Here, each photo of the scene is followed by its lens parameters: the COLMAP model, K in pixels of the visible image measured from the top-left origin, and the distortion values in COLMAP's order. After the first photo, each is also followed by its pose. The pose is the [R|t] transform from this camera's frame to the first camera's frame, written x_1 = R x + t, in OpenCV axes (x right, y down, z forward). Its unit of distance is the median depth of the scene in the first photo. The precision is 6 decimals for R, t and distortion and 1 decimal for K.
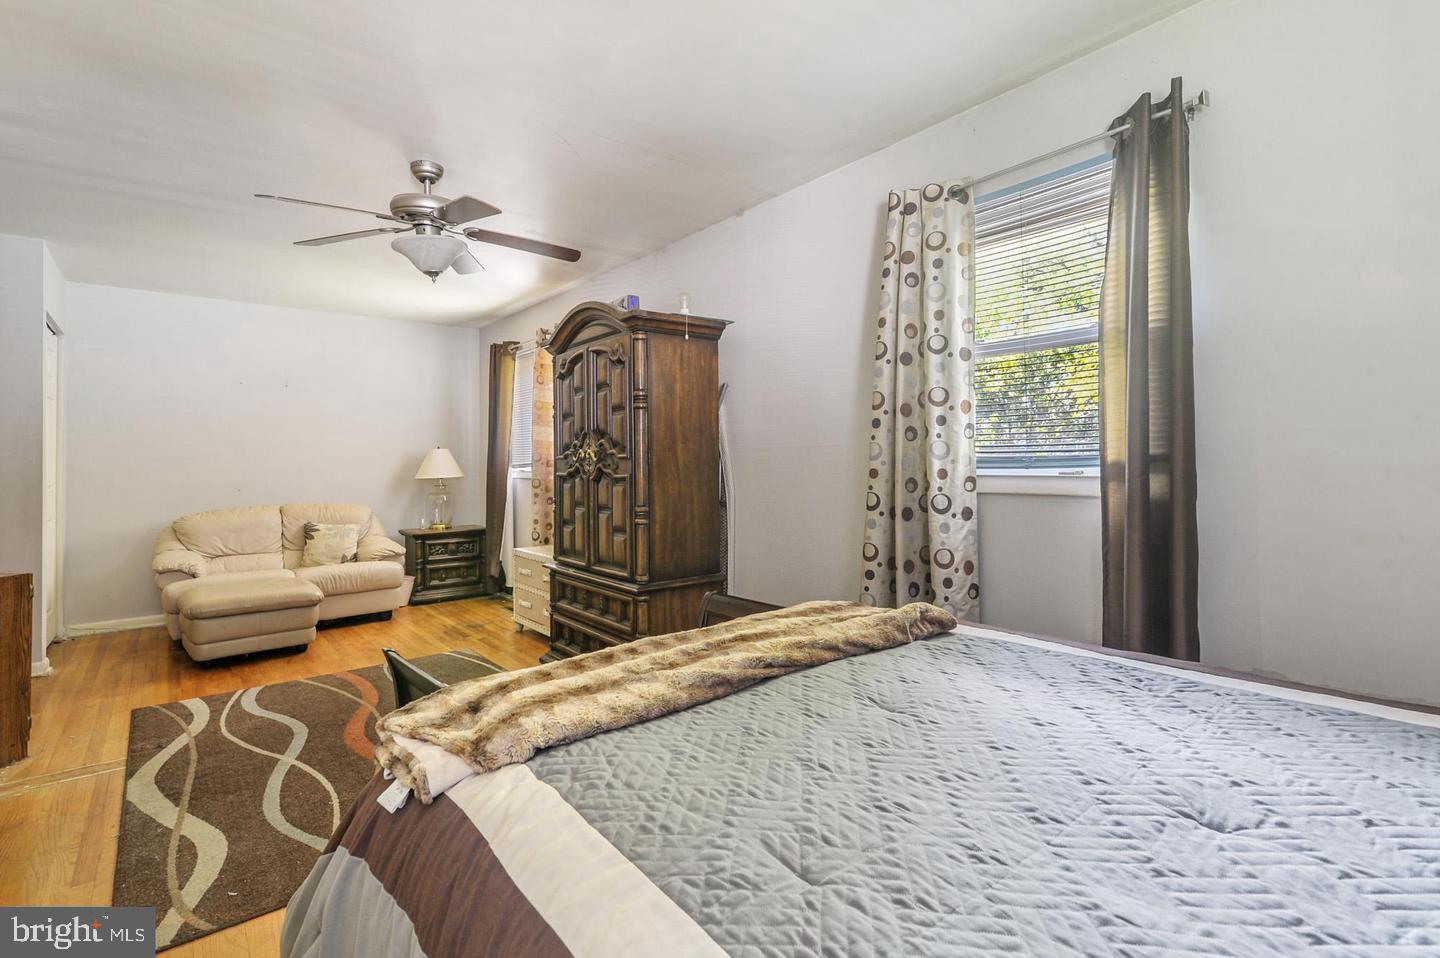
lens RADIAL K [[663.8, 0, 707.0], [0, 663.8, 459.9], [0, 0, 1]] dist [0.018438, 0.000310]
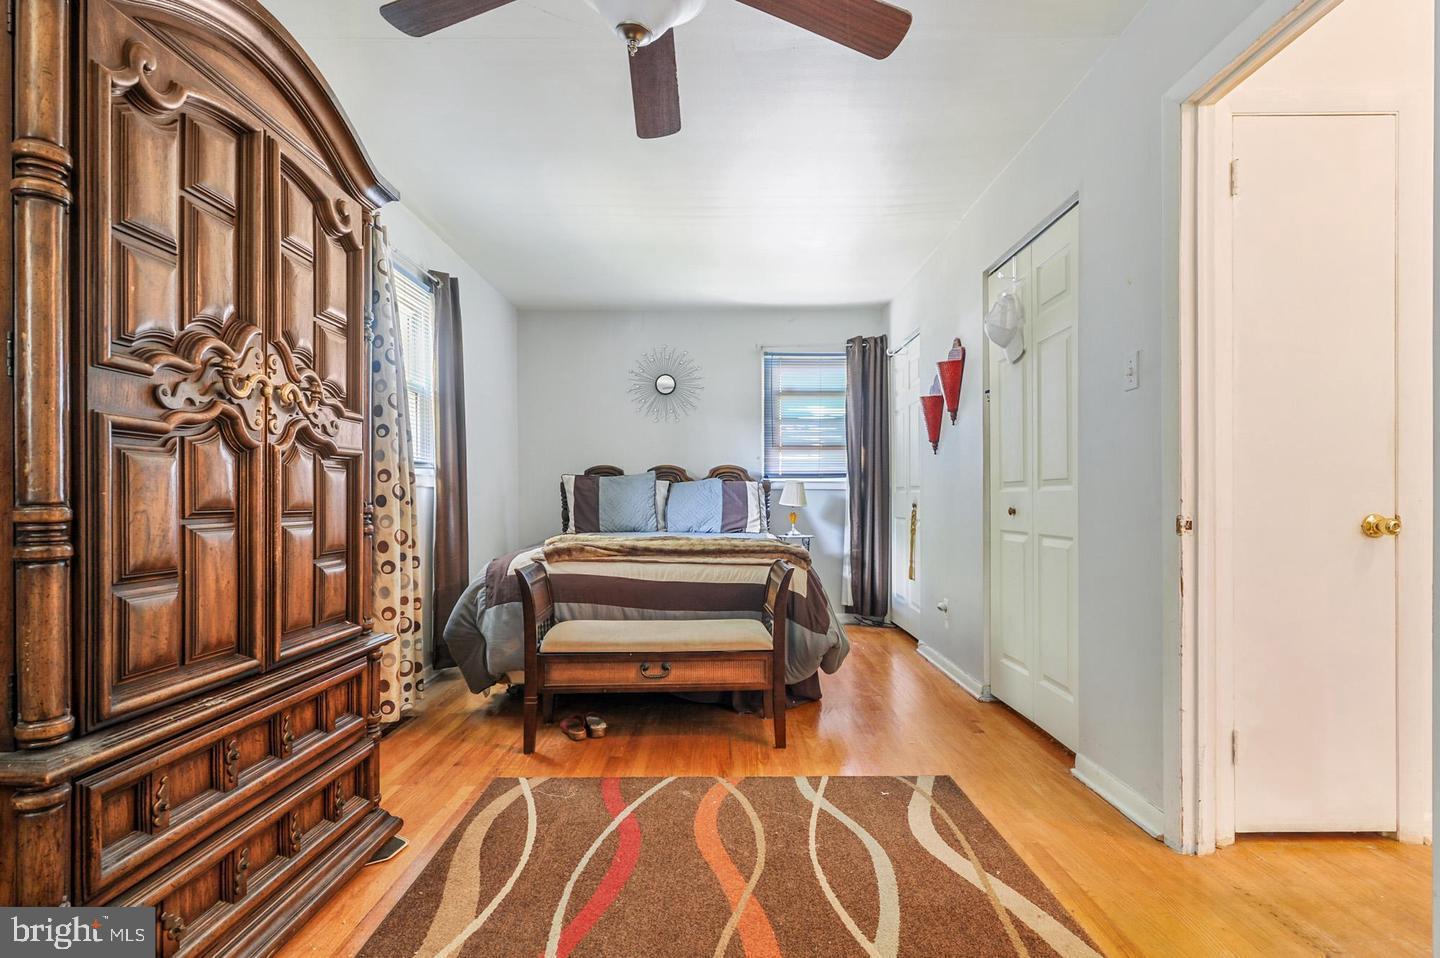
lens RADIAL K [[715.1, 0, 722.9], [0, 715.1, 481.6], [0, 0, 1]] dist [0.010672, -0.003306]
pose [[-0.785558, 0.003132, 0.618781, -0.633100], [-0.003996, 0.999941, -0.010135, 0.050324], [-0.618776, -0.010435, -0.785498, 1.102219]]
